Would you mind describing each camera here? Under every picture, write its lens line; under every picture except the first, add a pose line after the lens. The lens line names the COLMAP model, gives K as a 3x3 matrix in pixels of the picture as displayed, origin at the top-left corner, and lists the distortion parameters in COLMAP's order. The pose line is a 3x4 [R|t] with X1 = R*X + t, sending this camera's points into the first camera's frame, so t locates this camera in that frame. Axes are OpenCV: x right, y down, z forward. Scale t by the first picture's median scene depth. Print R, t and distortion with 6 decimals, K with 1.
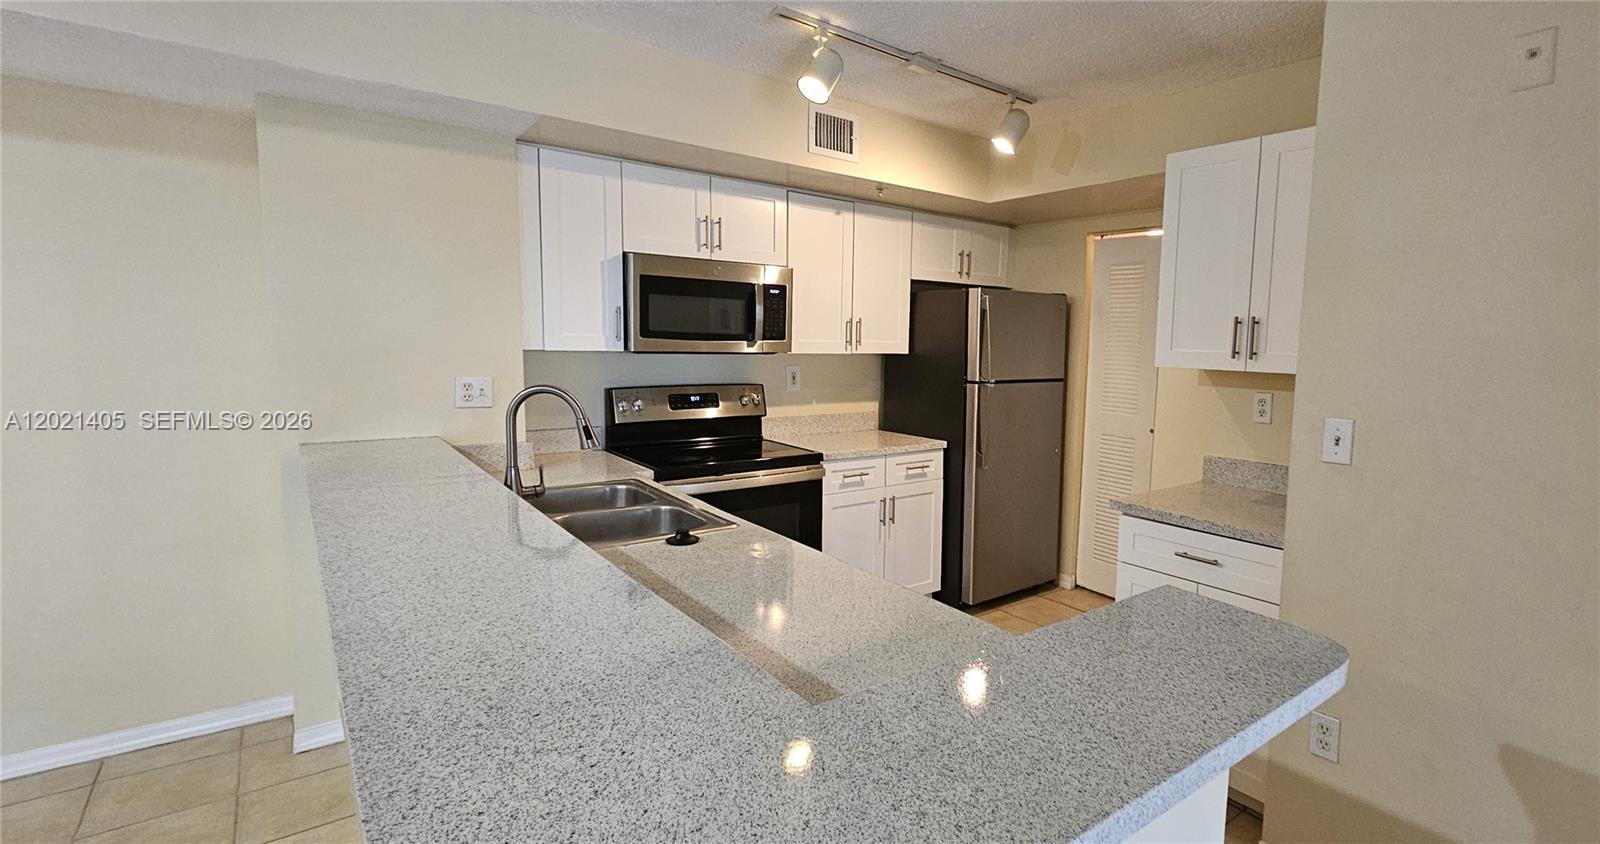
lens RADIAL K [[741.2, 0, 930.4], [0, 741.2, 410.4], [0, 0, 1]] dist [-0.000095, -0.000028]
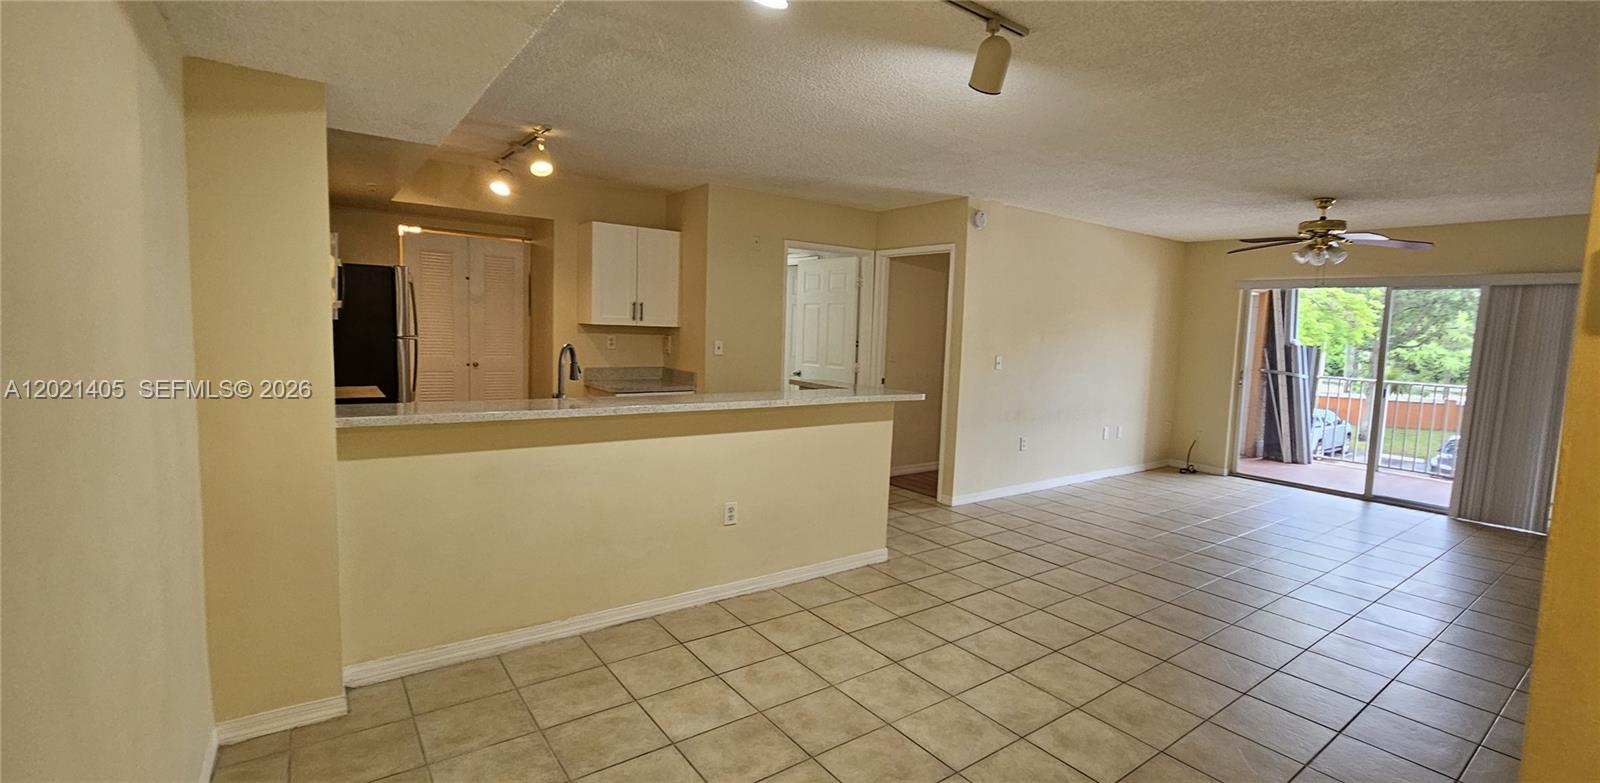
lens RADIAL K [[673.8, 0, 805.7], [0, 673.8, 396.8], [0, 0, 1]] dist [0.000035, -0.000002]
pose [[0.085307, -0.110049, 0.990259, -1.121111], [0.054901, 0.992891, 0.105612, -0.016824], [-0.994841, 0.045357, 0.090742, 0.188108]]
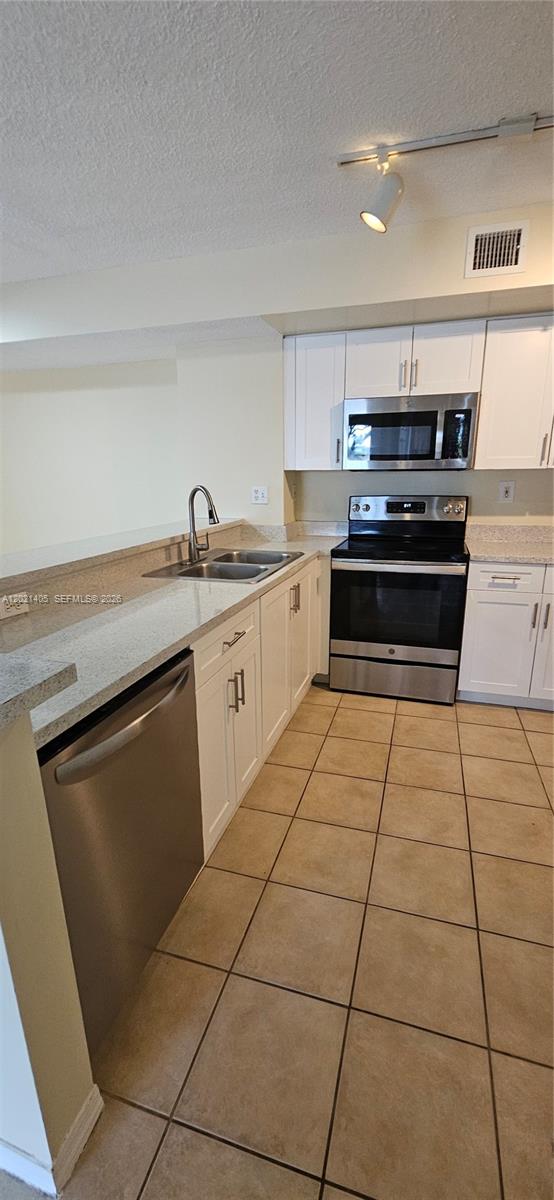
lens RADIAL K [[492.3, 0, 279.6], [0, 492.3, 609.5], [0, 0, 1]] dist [-0.000161, -0.000242]
pose [[0.533905, 0.197949, -0.822047, 0.326702], [-0.058897, 0.978556, 0.197383, 0.005970], [0.843491, -0.056968, 0.534114, 0.285898]]
